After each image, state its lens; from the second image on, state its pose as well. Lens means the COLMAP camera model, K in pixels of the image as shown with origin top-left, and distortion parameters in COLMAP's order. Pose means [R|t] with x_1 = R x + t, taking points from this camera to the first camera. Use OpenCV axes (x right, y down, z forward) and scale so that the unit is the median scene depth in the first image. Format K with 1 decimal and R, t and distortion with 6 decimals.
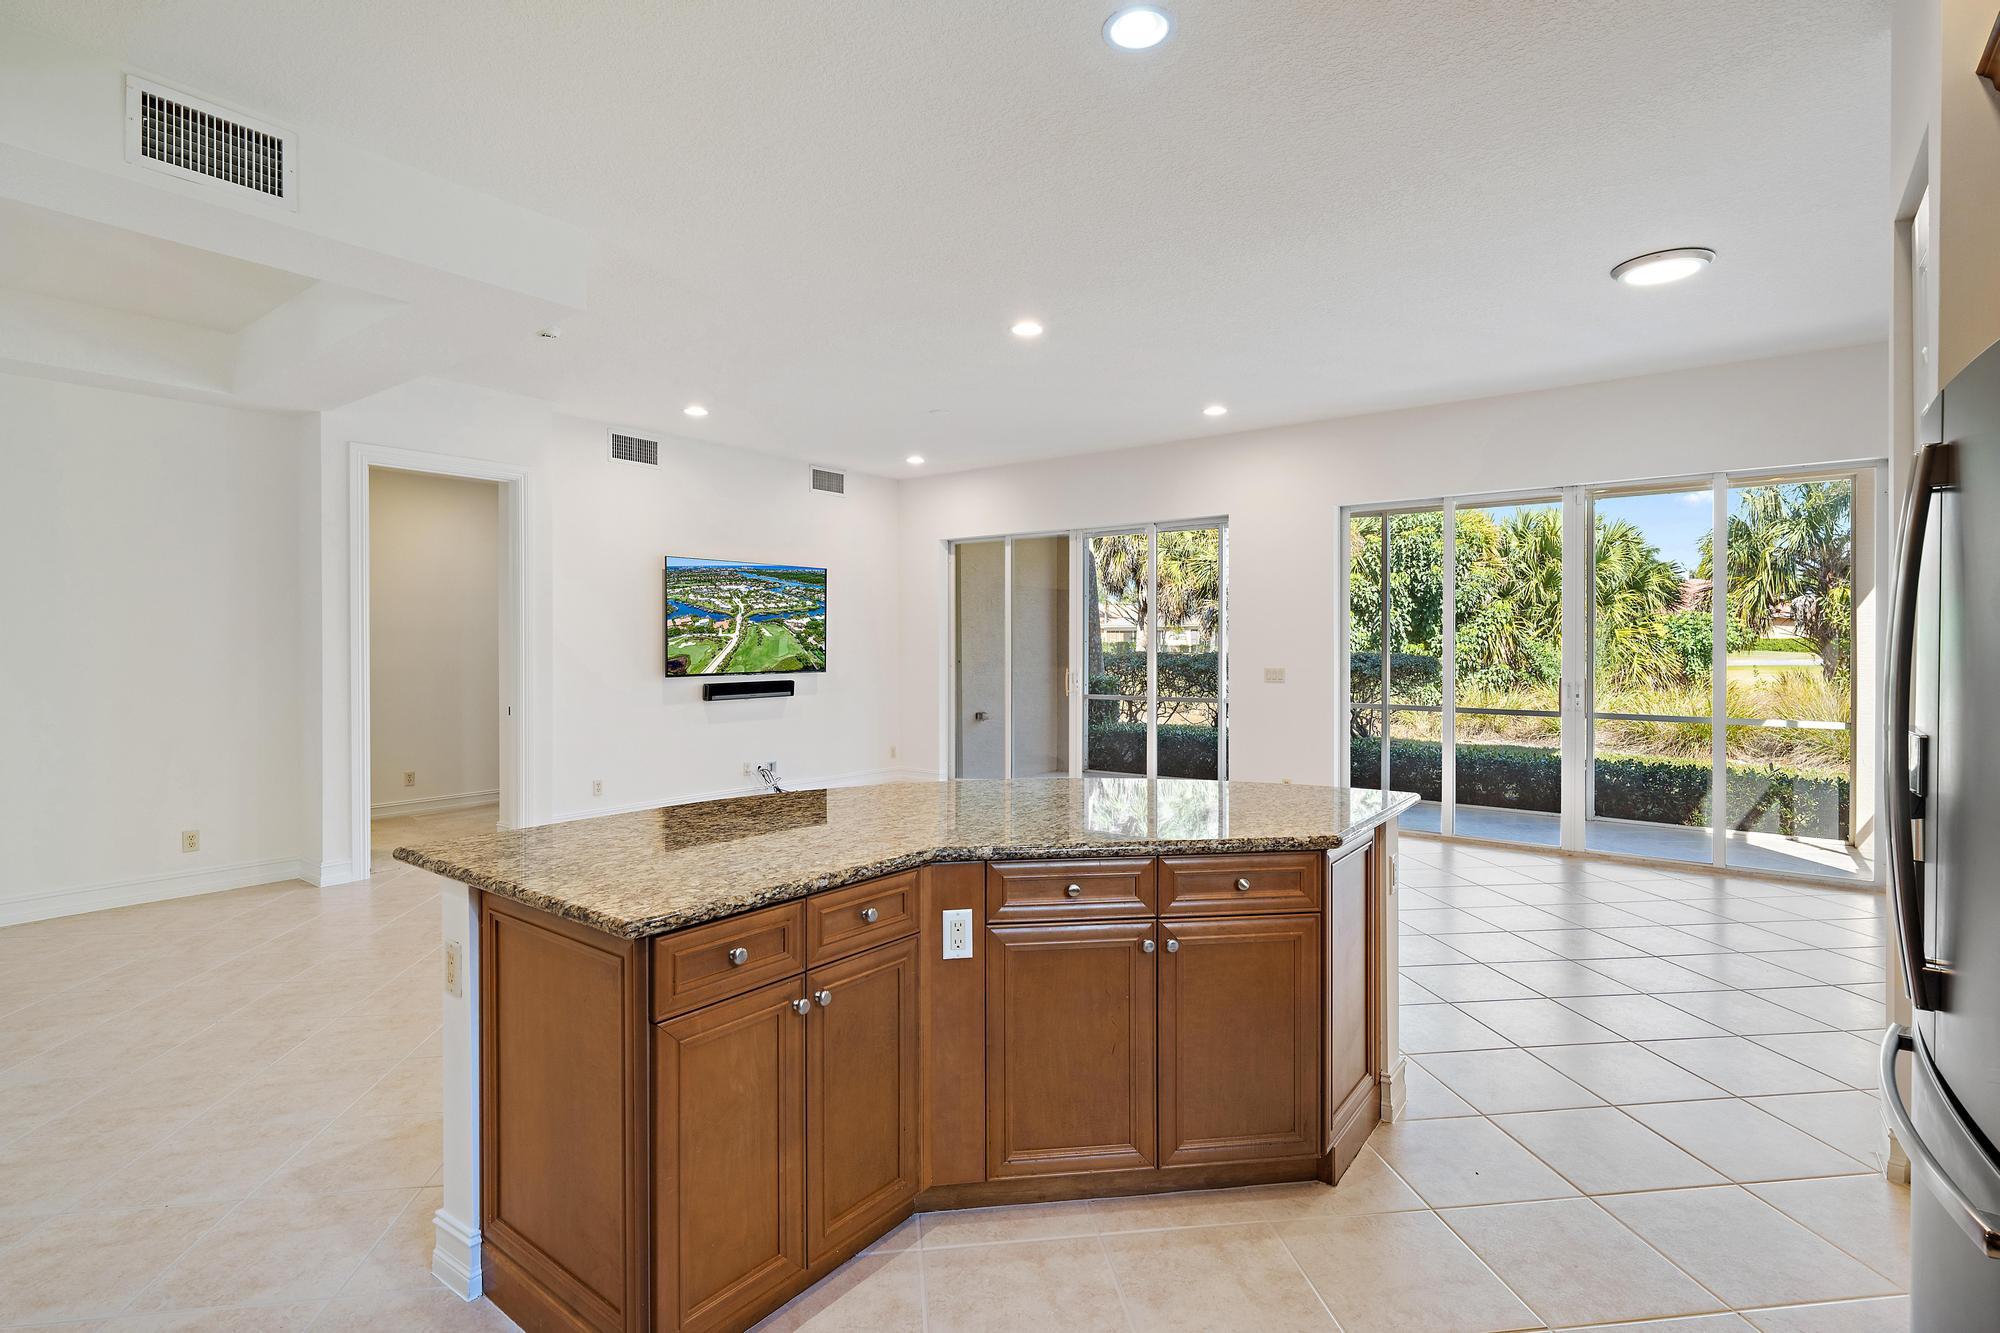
lens RADIAL K [[968.2, 0, 1000.0], [0, 968.2, 666.5], [0, 0, 1]] dist [0.002058, 0.000175]
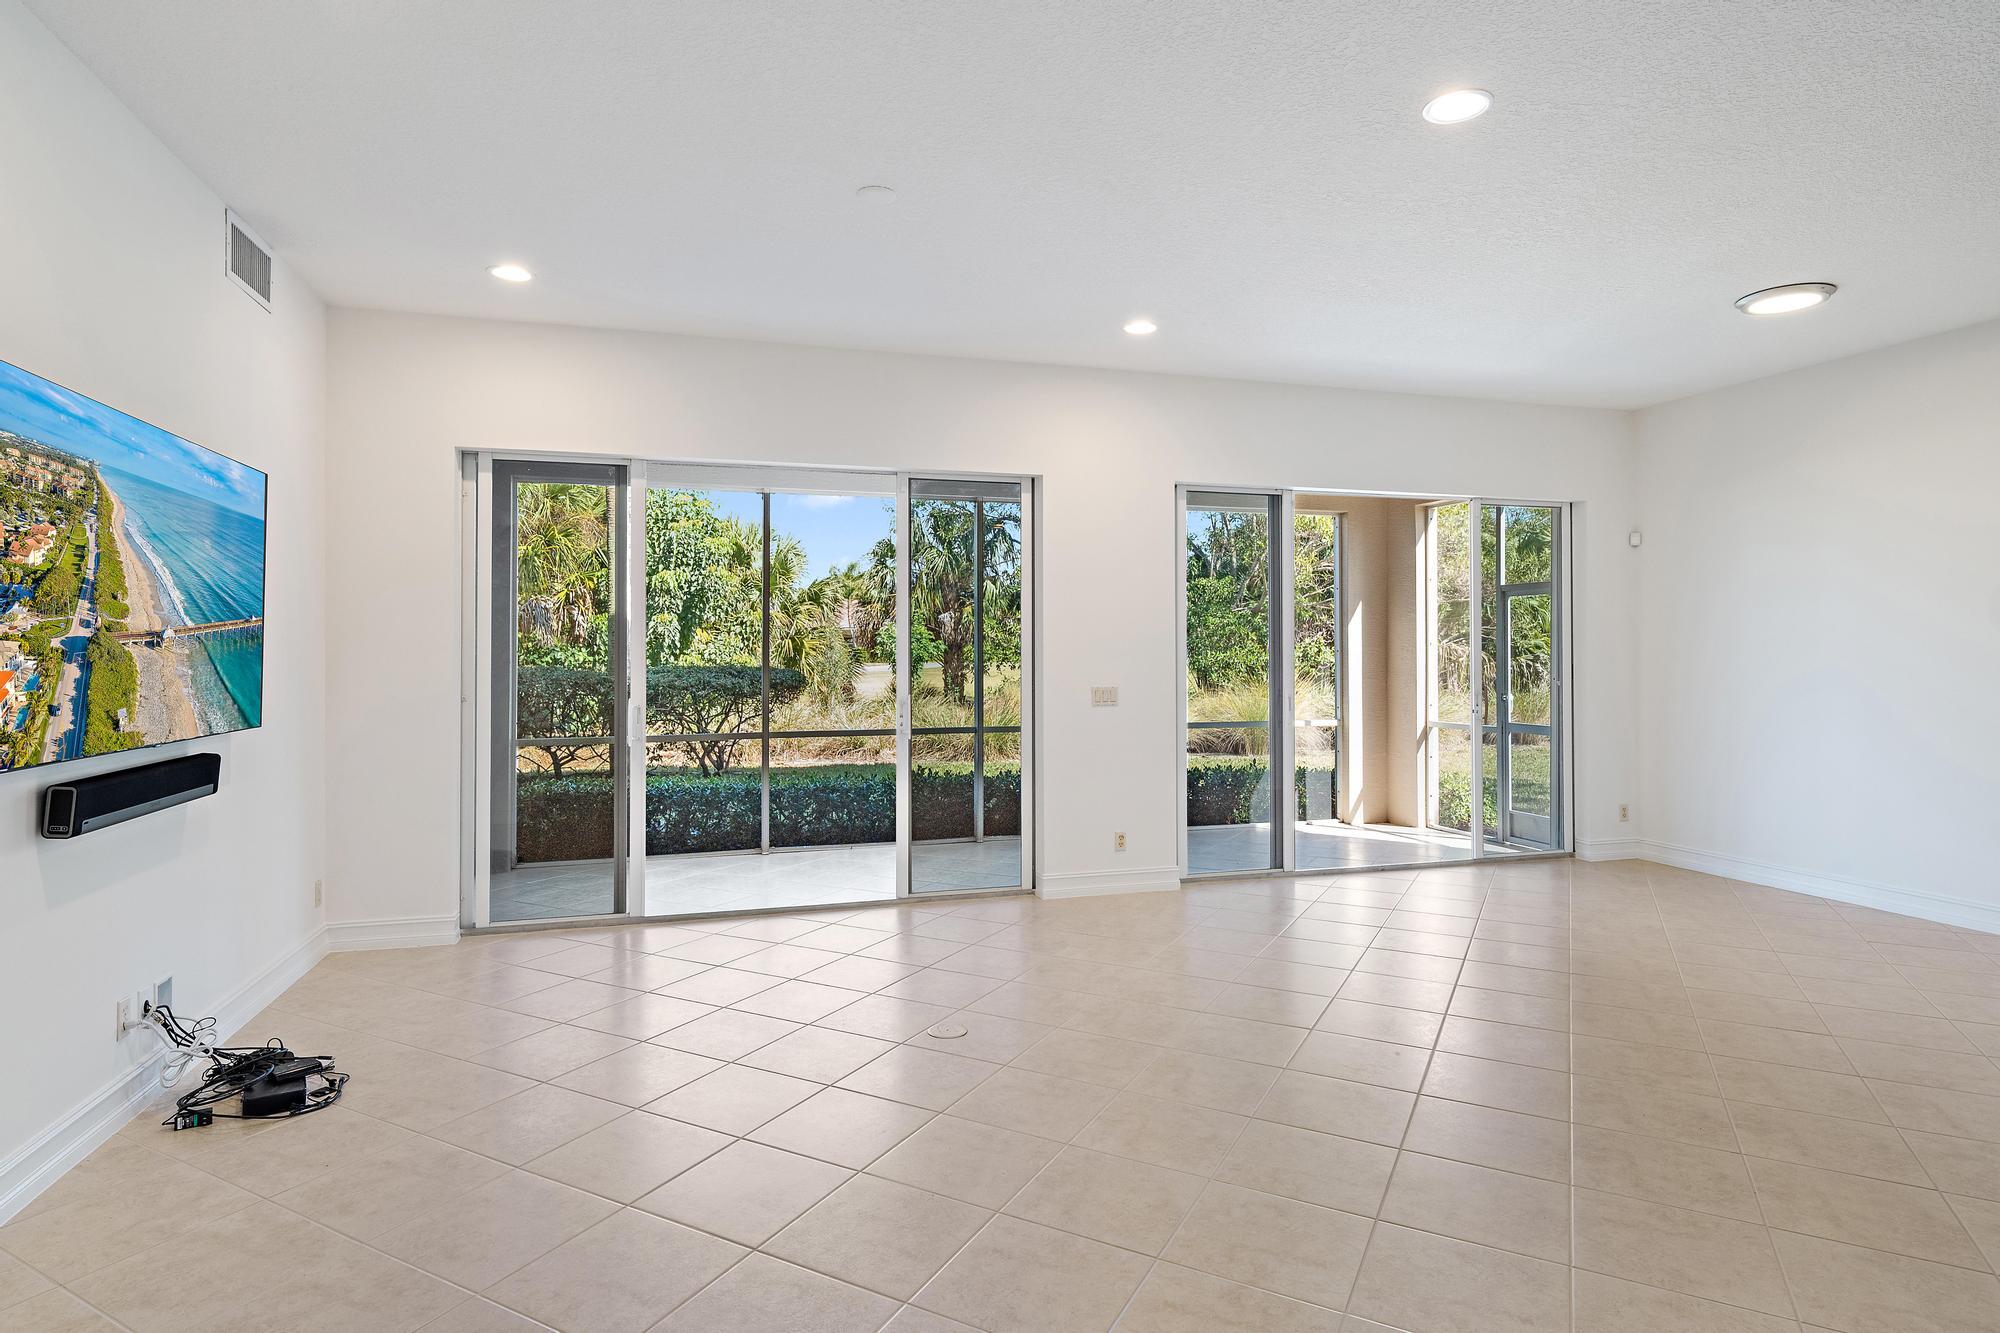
lens RADIAL K [[1064.3, 0, 1000.0], [0, 1064.3, 666.5], [0, 0, 1]] dist [0.000342, -0.000037]
pose [[0.572841, -0.010853, 0.819594, -0.237231], [0.021825, 0.999760, -0.002016, -0.007616], [-0.819376, 0.019042, 0.572941, 0.313522]]
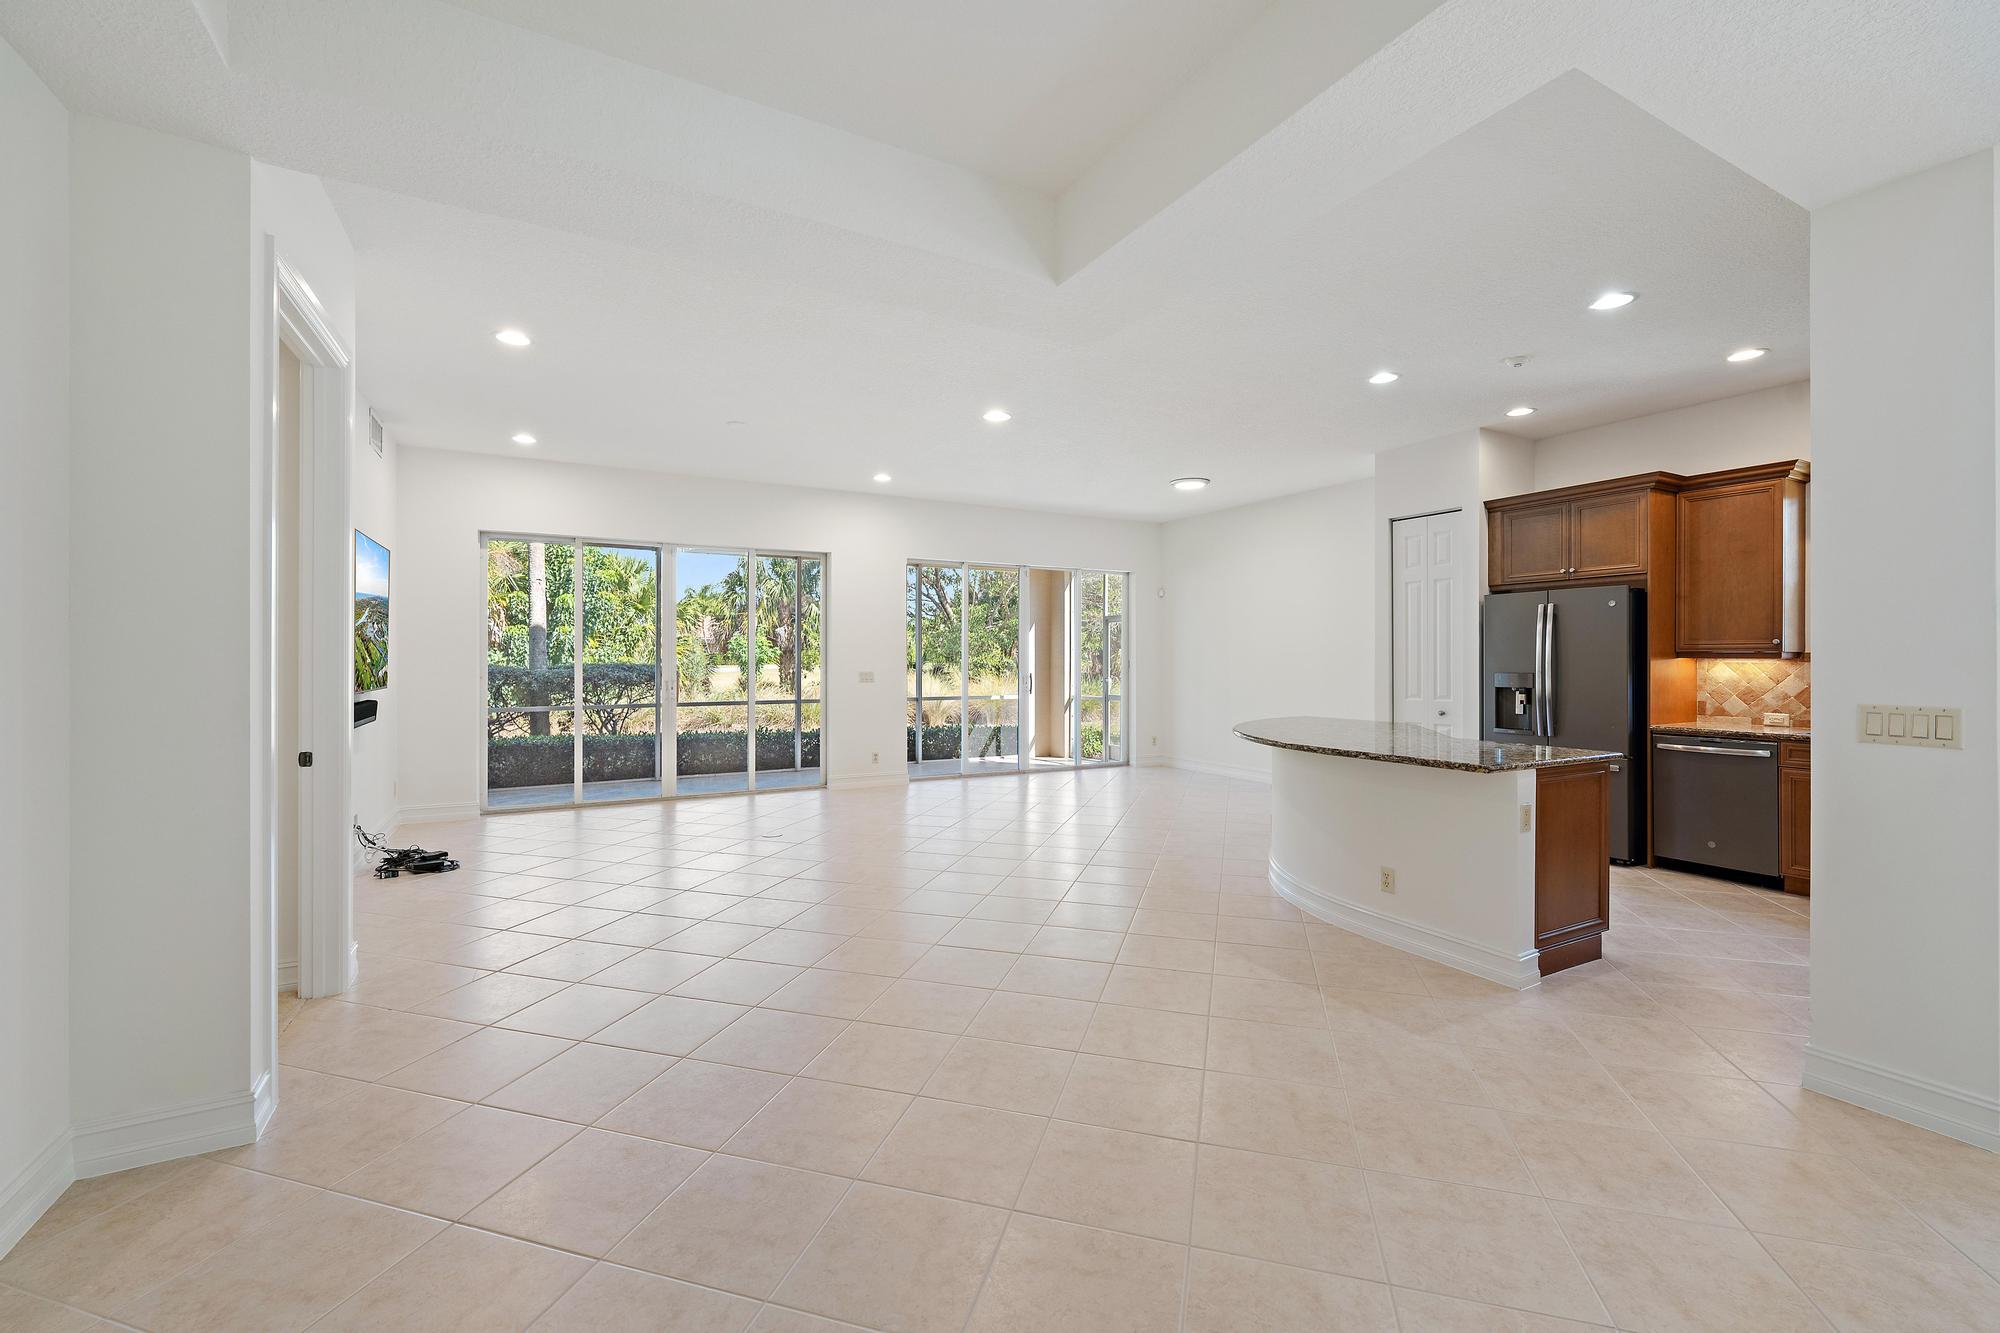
lens RADIAL K [[823.9, 0, 1000.0], [0, 823.9, 666.5], [0, 0, 1]] dist [-0.002441, -0.000084]
pose [[0.393199, -0.007369, 0.919424, -0.373508], [0.020910, 0.999781, -0.000929, -0.000236], [-0.919216, 0.019590, 0.393267, 0.199635]]
